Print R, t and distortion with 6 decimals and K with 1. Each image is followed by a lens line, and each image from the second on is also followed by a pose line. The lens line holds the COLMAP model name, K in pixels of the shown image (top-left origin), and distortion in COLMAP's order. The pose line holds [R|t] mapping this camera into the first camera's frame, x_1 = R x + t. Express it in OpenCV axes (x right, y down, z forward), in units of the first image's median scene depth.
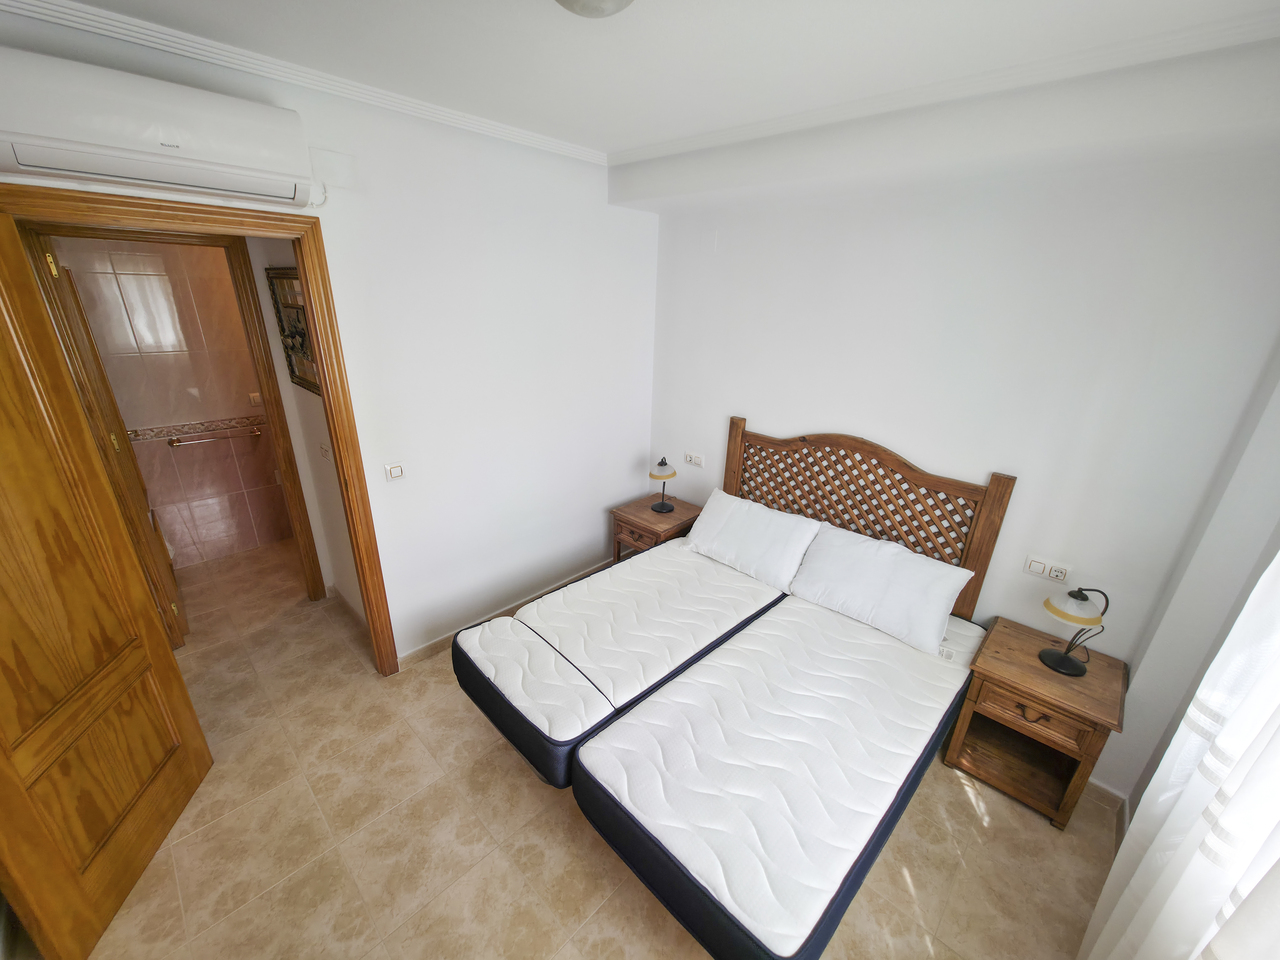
lens RADIAL K [[508.6, 0, 640.0], [0, 508.6, 480.0], [0, 0, 1]] dist [0.000804, 0.000078]
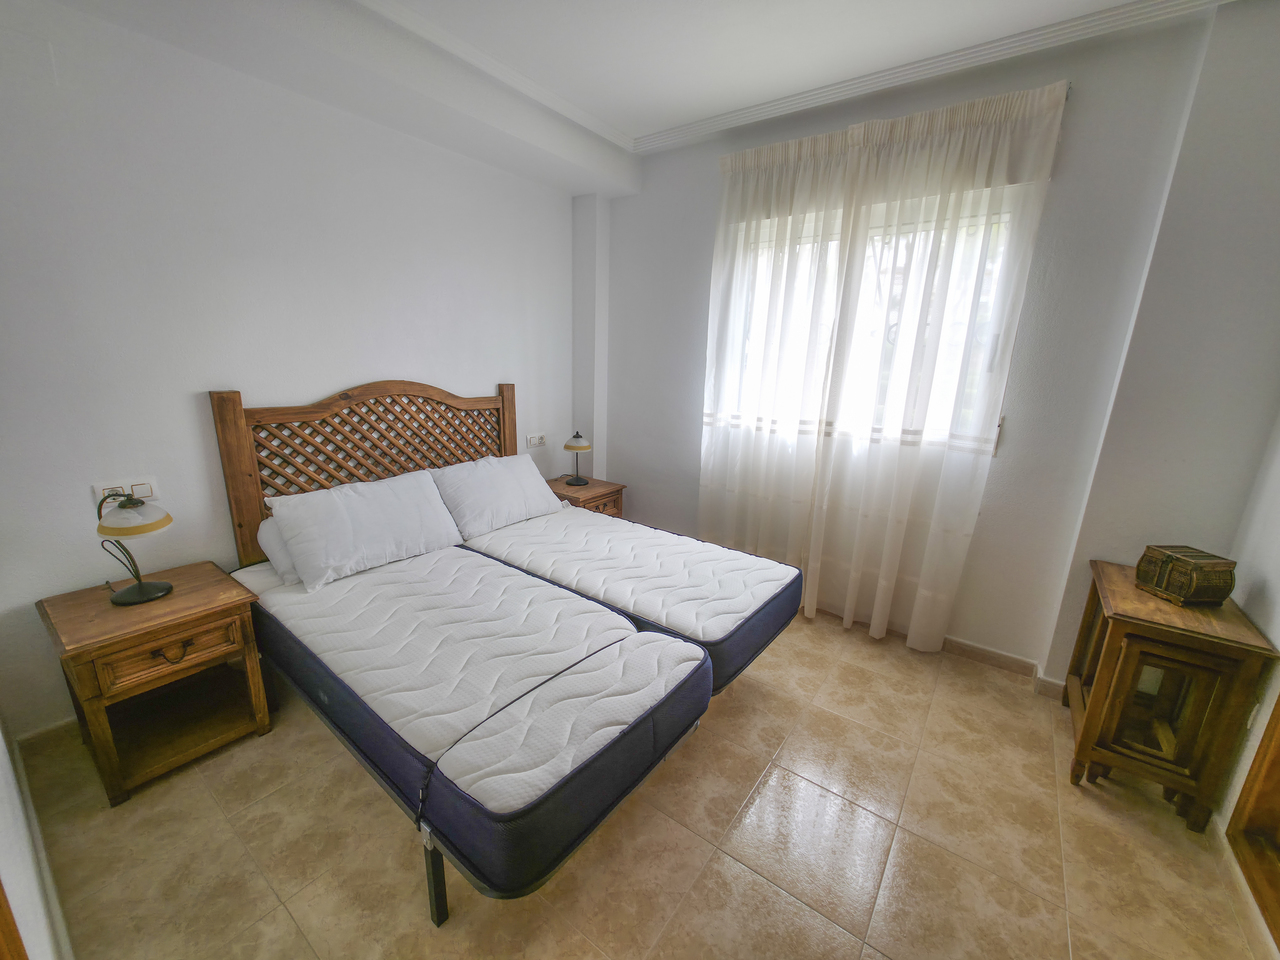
lens RADIAL K [[508.3, 0, 642.4], [0, 508.3, 486.5], [0, 0, 1]] dist [-0.001229, -0.000849]
pose [[-0.131603, -0.278584, 0.951353, -0.856530], [0.307722, 0.900808, 0.306351, -0.077649], [-0.942331, 0.333069, -0.032822, 0.937909]]
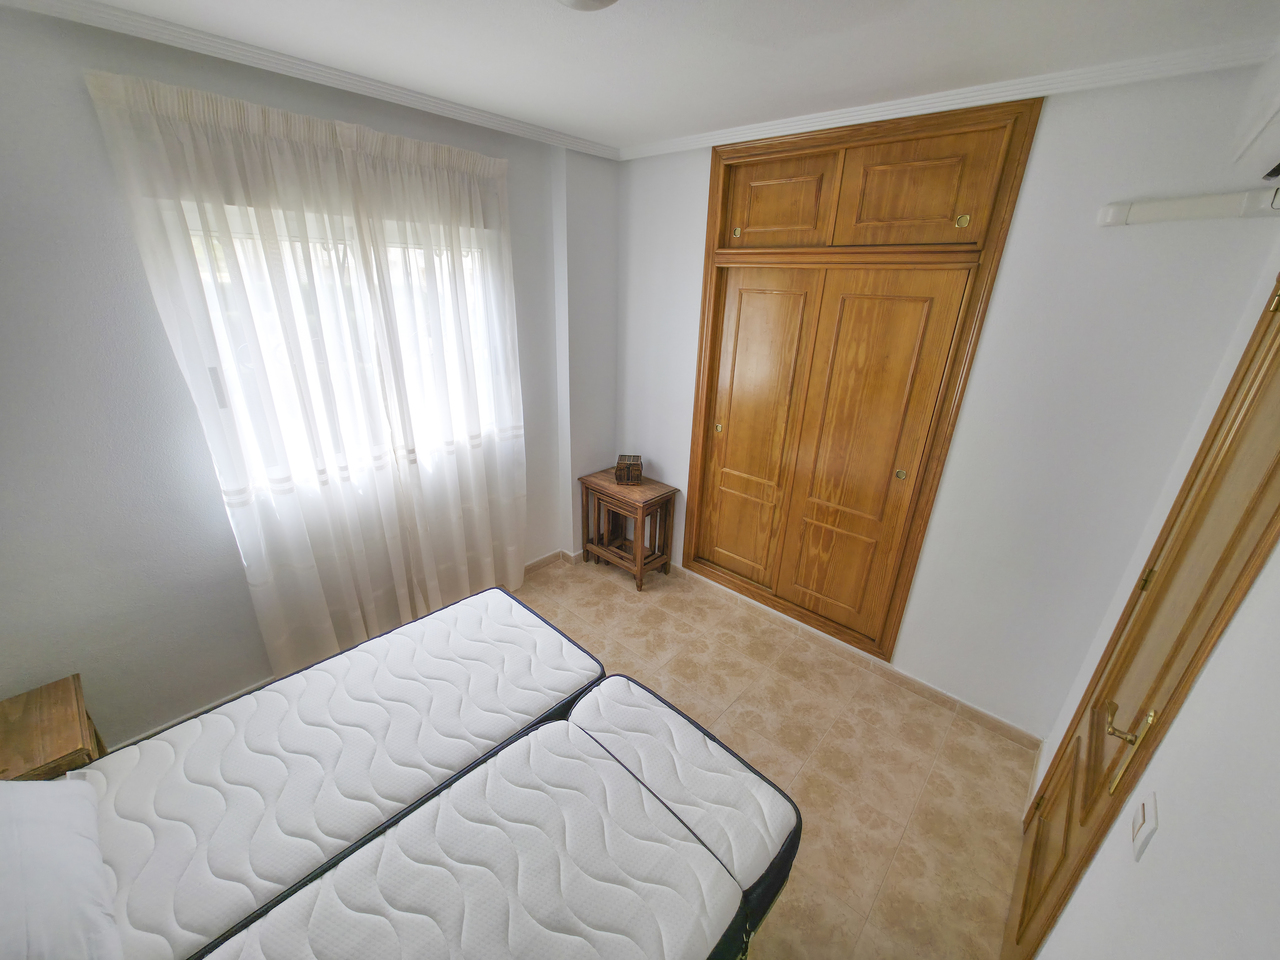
lens RADIAL K [[508.3, 0, 642.4], [0, 508.3, 486.5], [0, 0, 1]] dist [-0.001229, -0.000849]
pose [[-0.997137, -0.049149, -0.057460, -0.109910], [-0.075054, 0.735574, 0.673274, -0.527948], [0.009175, 0.675659, -0.737157, 1.410773]]
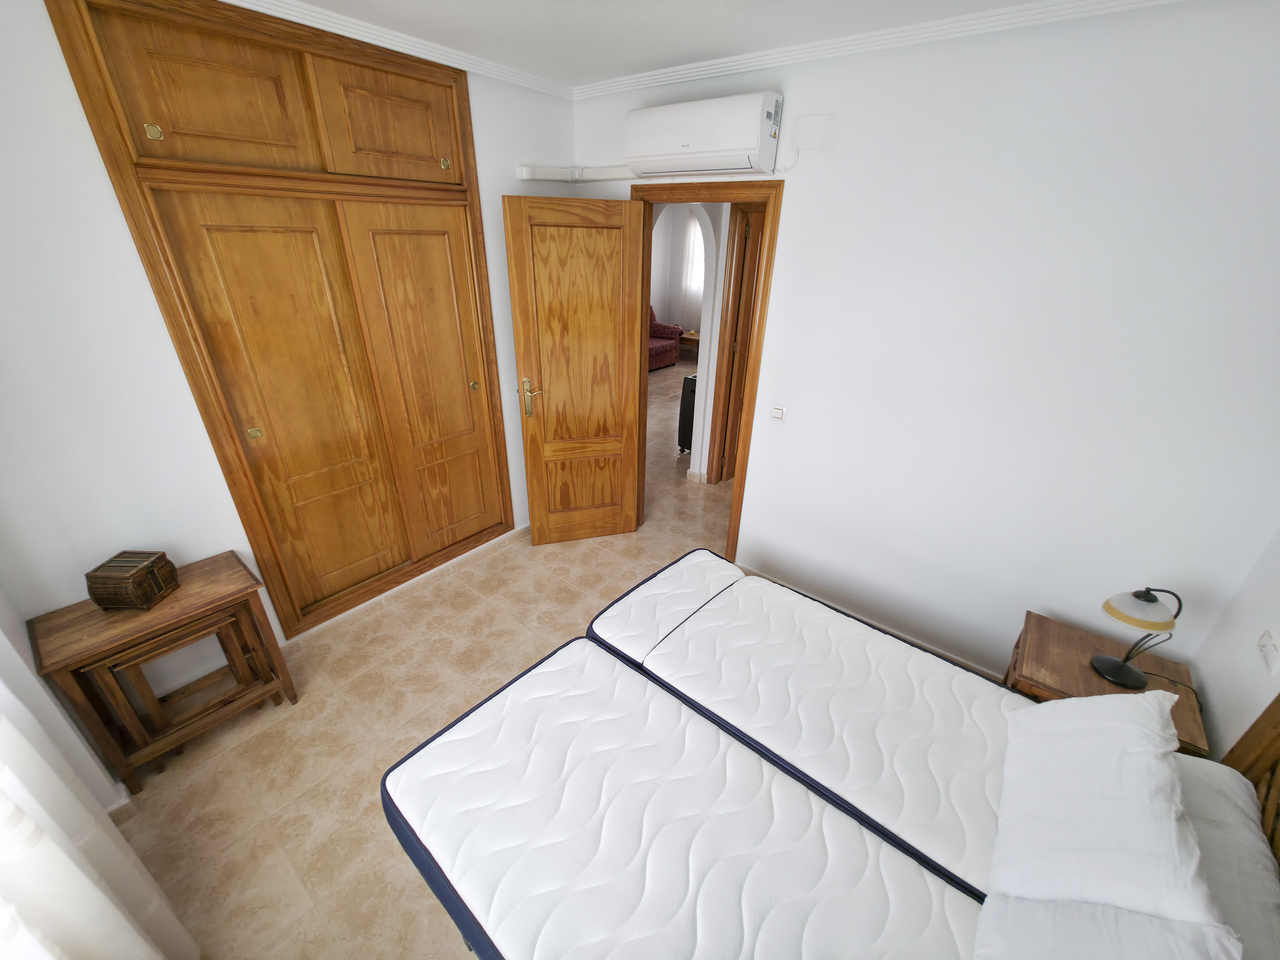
lens RADIAL K [[508.3, 0, 642.4], [0, 508.3, 486.5], [0, 0, 1]] dist [-0.001229, -0.000849]
pose [[0.089723, 0.417817, -0.904090, 0.721499], [-0.368841, 0.857148, 0.359519, -0.216400], [0.925152, 0.301209, 0.231014, 0.663396]]
